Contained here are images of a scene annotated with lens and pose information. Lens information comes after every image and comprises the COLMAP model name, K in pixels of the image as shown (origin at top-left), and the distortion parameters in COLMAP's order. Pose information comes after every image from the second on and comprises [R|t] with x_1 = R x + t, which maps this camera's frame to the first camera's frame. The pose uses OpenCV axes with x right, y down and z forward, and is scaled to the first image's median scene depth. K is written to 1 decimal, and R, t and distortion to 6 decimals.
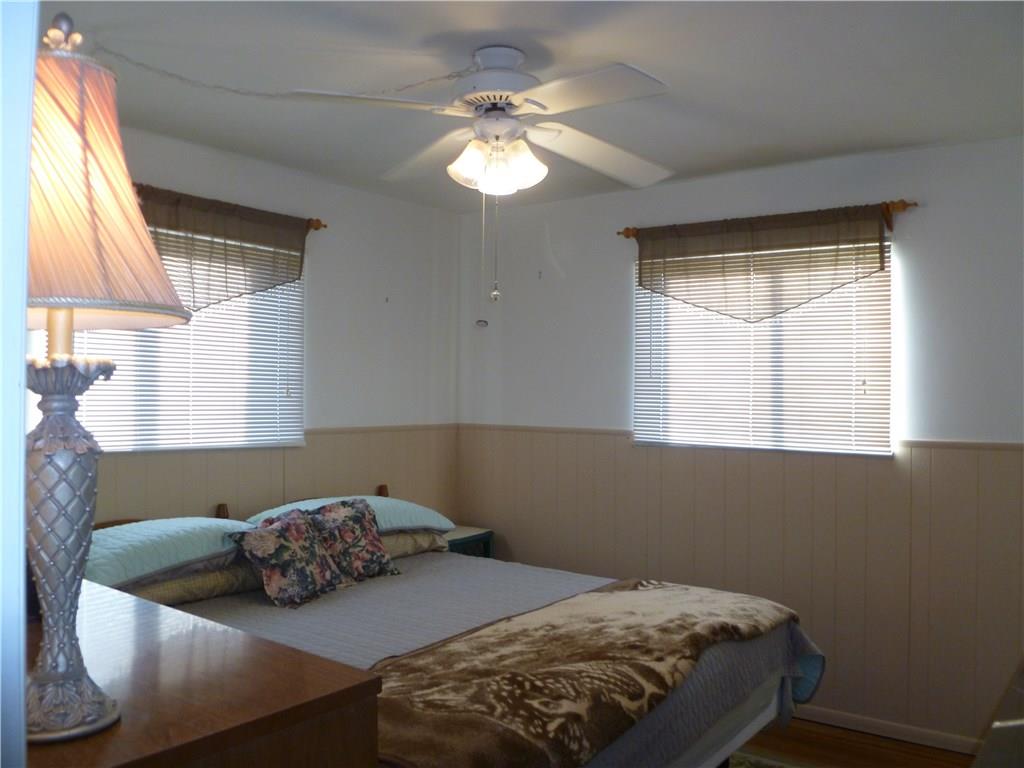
lens RADIAL K [[853.3, 0, 518.7], [0, 853.3, 378.3], [0, 0, 1]] dist [-0.101882, 0.049446]
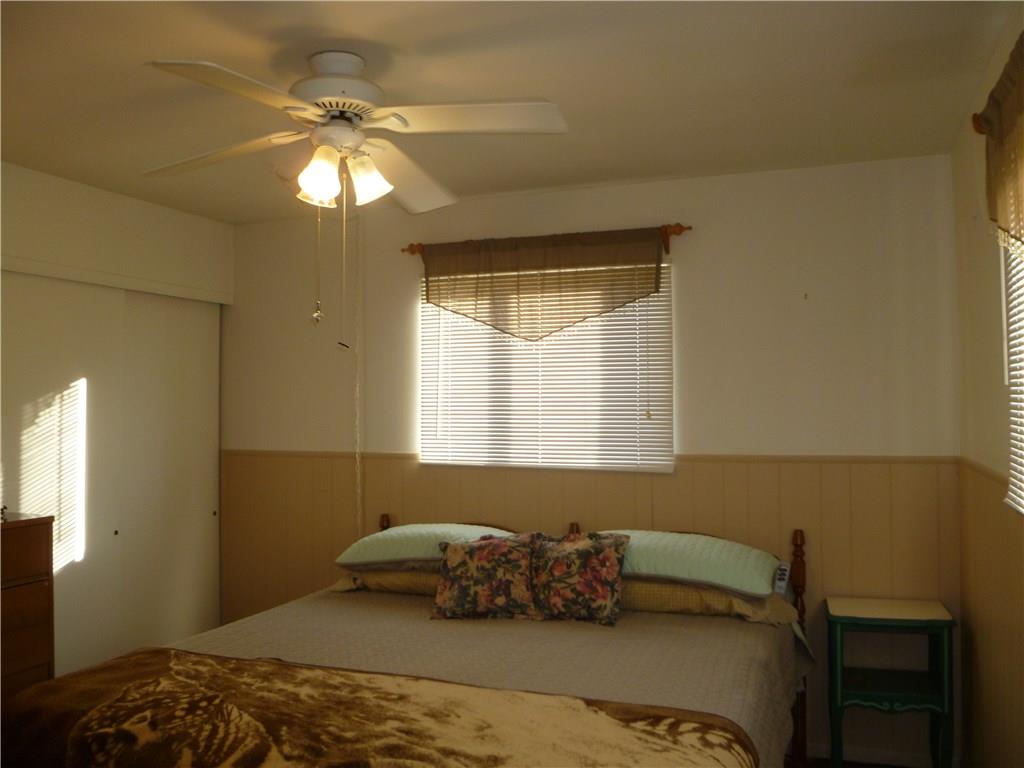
lens RADIAL K [[853.3, 0, 518.7], [0, 853.3, 378.3], [0, 0, 1]] dist [-0.101882, 0.049446]
pose [[0.266450, -0.044437, -0.962824, 0.908513], [0.026574, 0.998896, -0.038747, 0.014300], [0.963482, -0.015262, 0.267336, 0.924431]]
